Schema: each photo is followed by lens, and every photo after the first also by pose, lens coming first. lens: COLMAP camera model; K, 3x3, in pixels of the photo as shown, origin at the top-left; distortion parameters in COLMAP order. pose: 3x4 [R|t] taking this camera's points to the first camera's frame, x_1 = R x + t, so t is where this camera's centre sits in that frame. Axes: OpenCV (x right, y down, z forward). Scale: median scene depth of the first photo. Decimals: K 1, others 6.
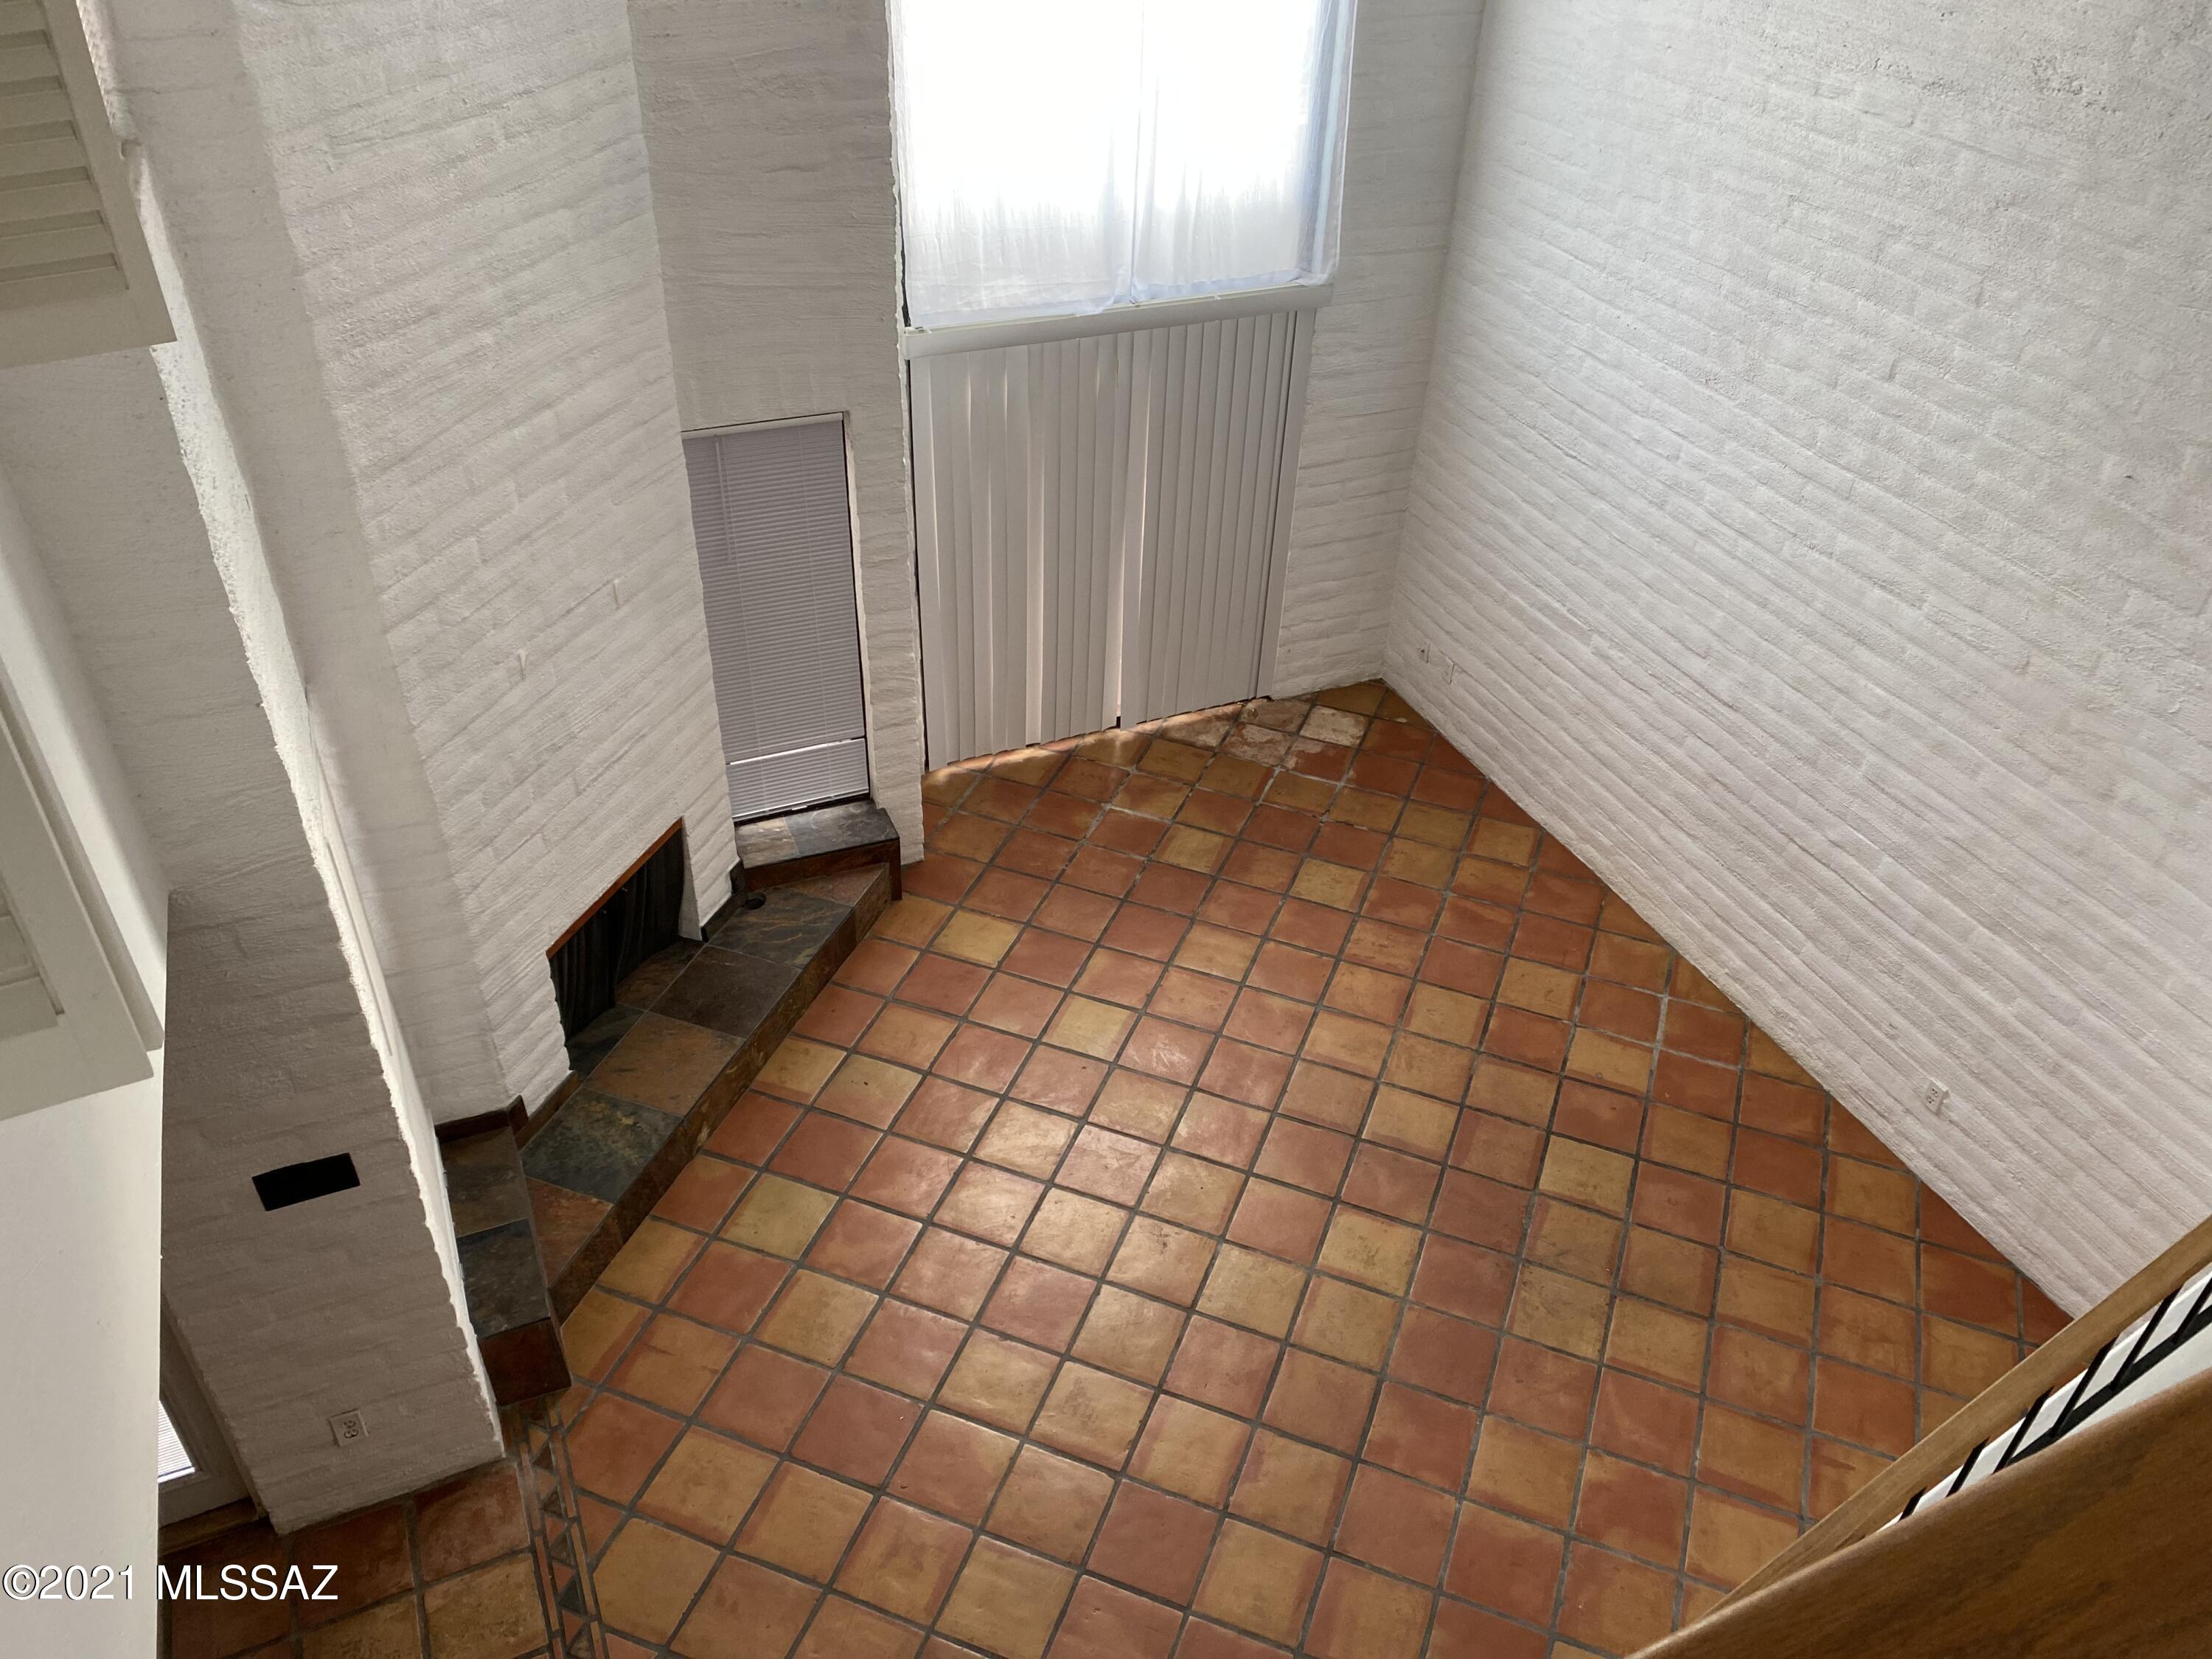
lens RADIAL K [[1677.4, 0, 1116.9], [0, 1677.4, 824.0], [0, 0, 1]] dist [0.024377, -0.031371]
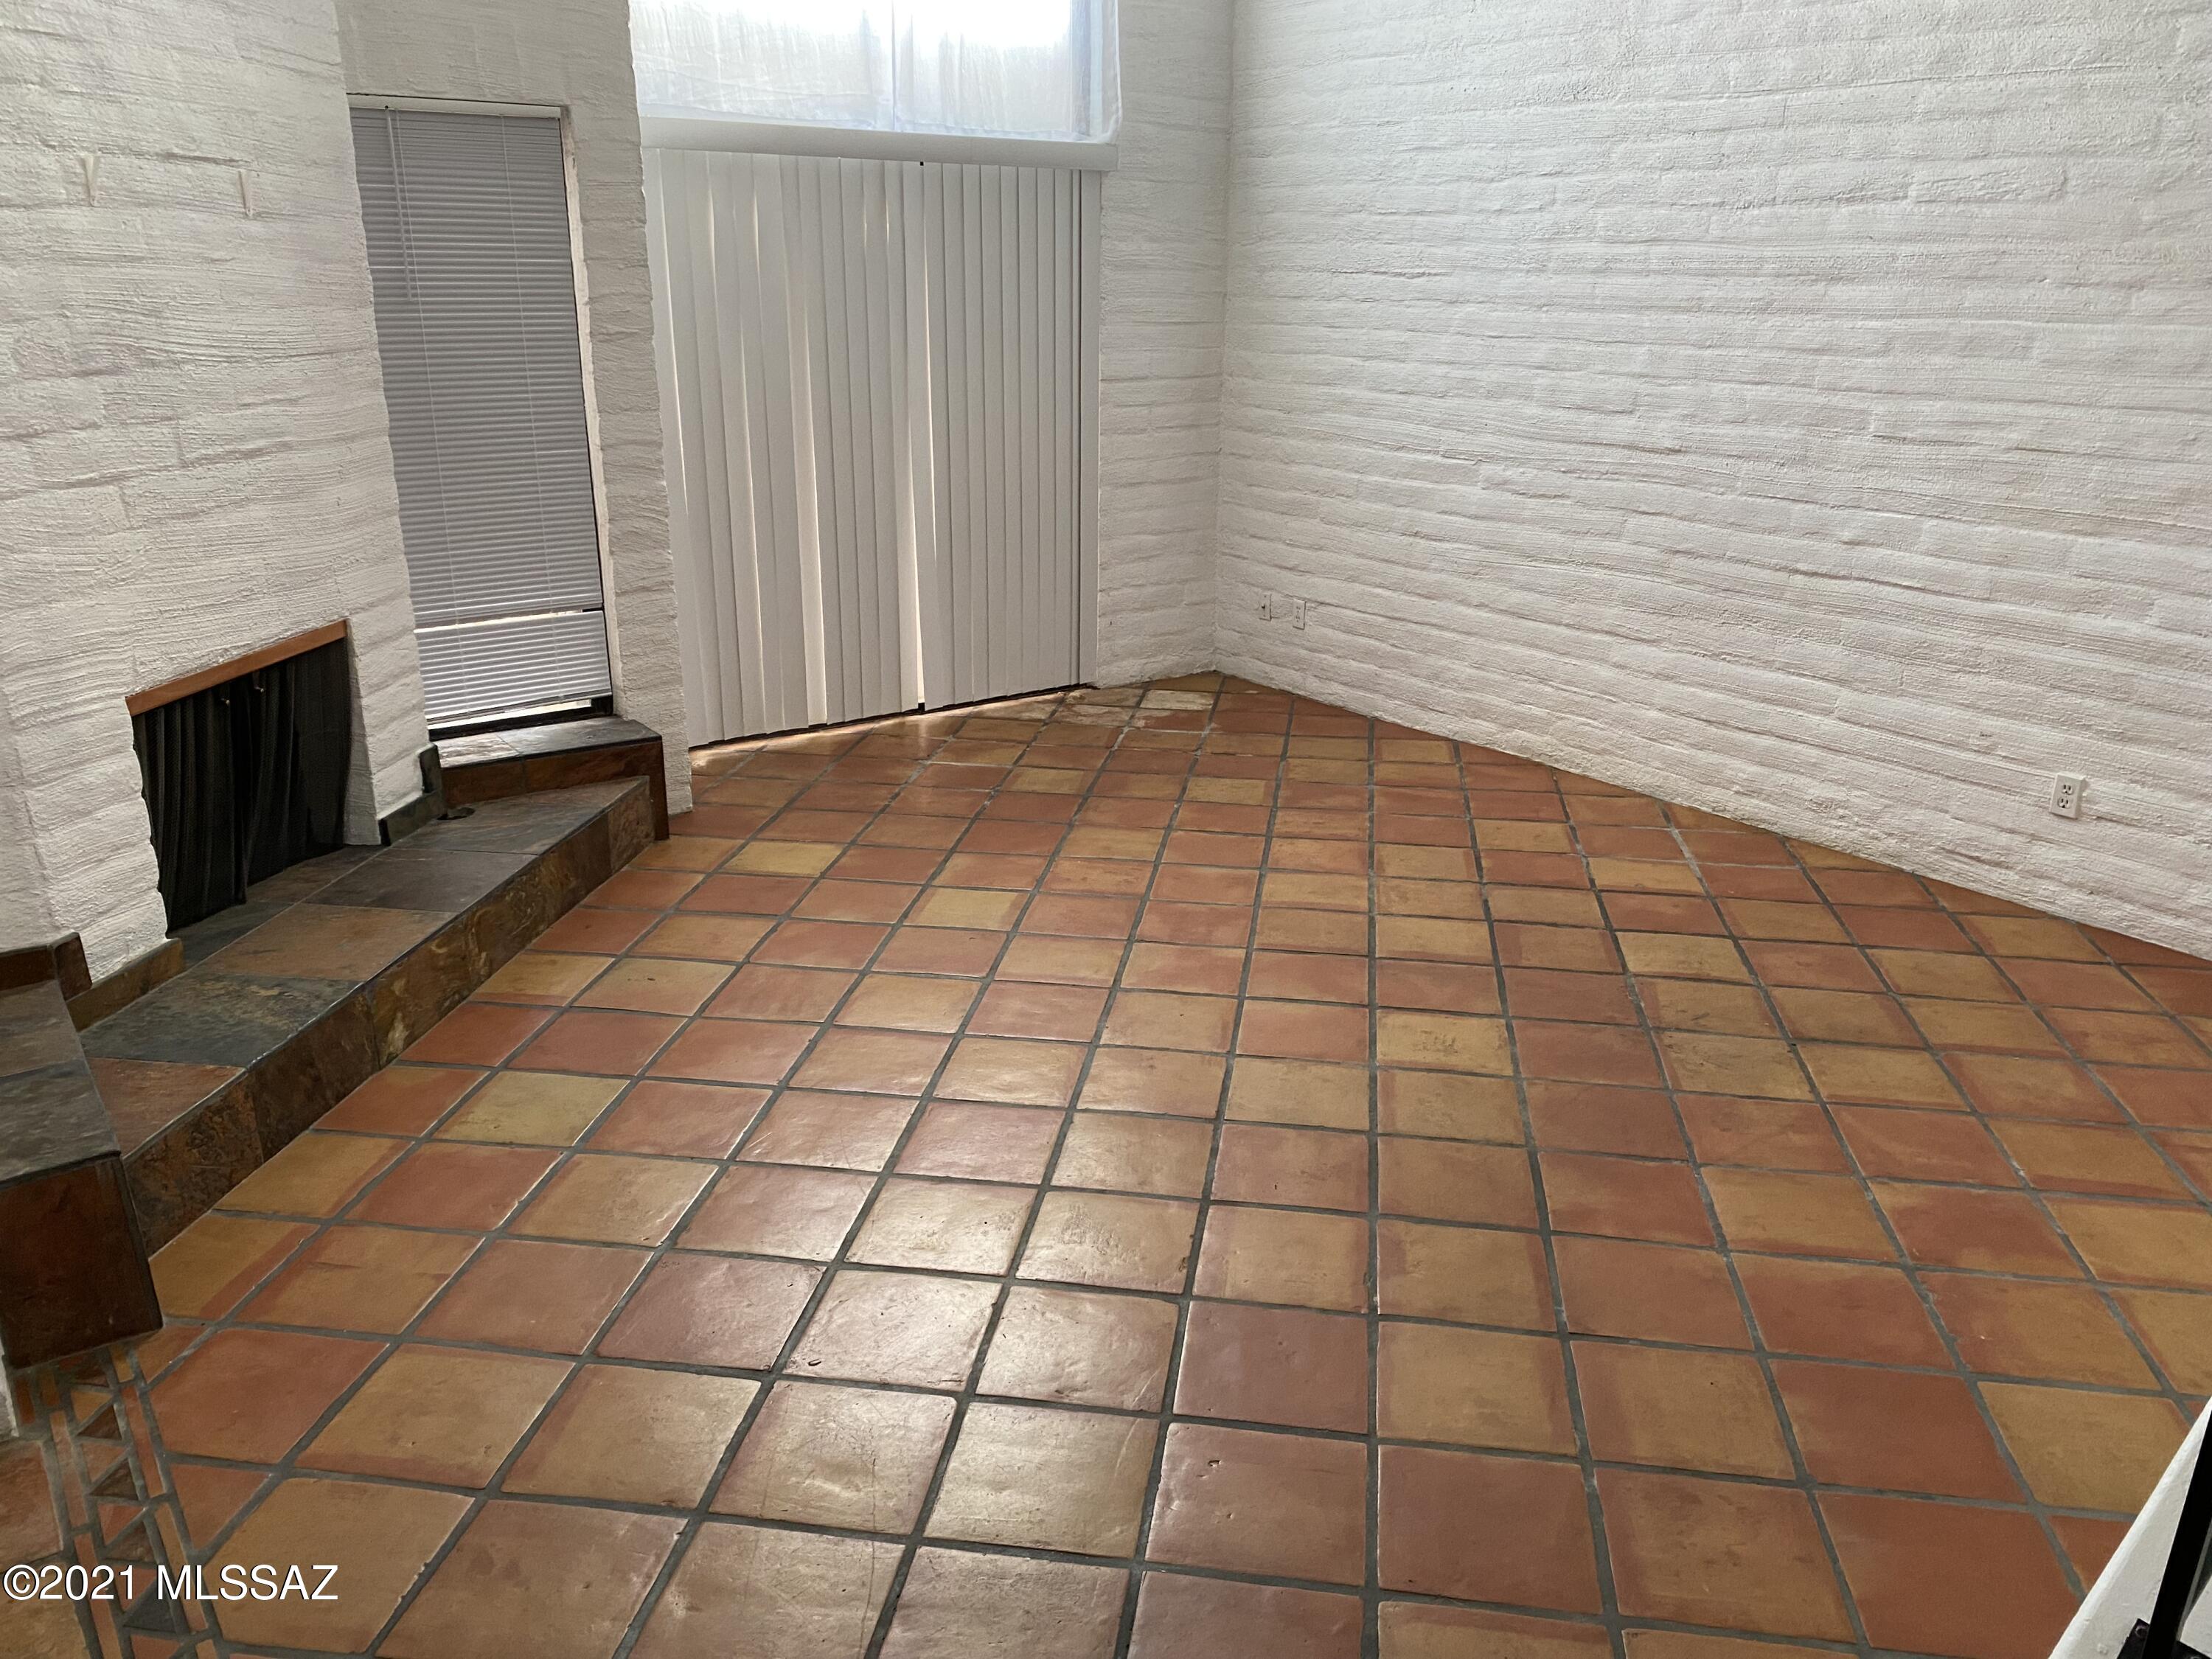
lens RADIAL K [[1677.4, 0, 1111.9], [0, 1677.4, 839.1], [0, 0, 1]] dist [0.024377, -0.031371]
pose [[0.975436, -0.094895, 0.198797, -0.101744], [0.149691, 0.947623, -0.282141, 0.327183], [-0.161611, 0.304968, 0.938550, 0.337060]]
